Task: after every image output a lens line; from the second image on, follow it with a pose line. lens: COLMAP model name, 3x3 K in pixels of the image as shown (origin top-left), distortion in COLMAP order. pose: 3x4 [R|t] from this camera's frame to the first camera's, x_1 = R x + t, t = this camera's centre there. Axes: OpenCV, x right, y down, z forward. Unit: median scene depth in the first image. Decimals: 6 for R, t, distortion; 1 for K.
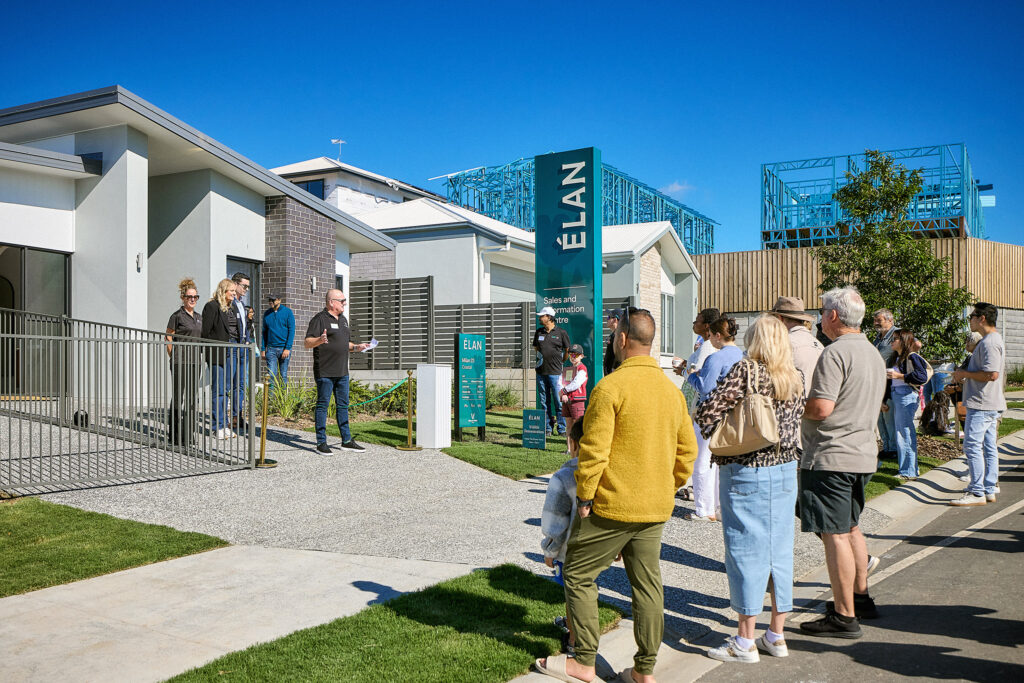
lens RADIAL K [[952.1, 0, 469.9], [0, 952.1, 377.4], [0, 0, 1]] dist [0.008457, 0.013716]
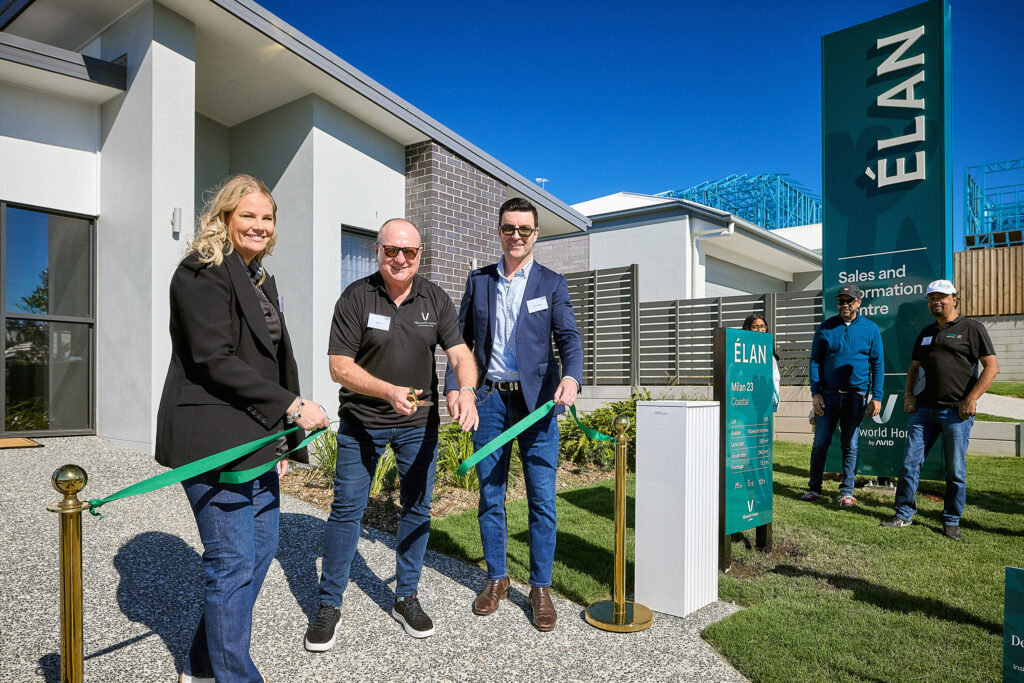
lens RADIAL K [[709.5, 0, 530.3], [0, 709.5, 386.8], [0, 0, 1]] dist [-0.000009, -0.000565]
pose [[0.986687, 0.002113, -0.162617, -0.036402], [-0.000185, 0.999930, 0.011870, -0.016726], [0.162630, -0.011682, 0.986618, 0.492388]]
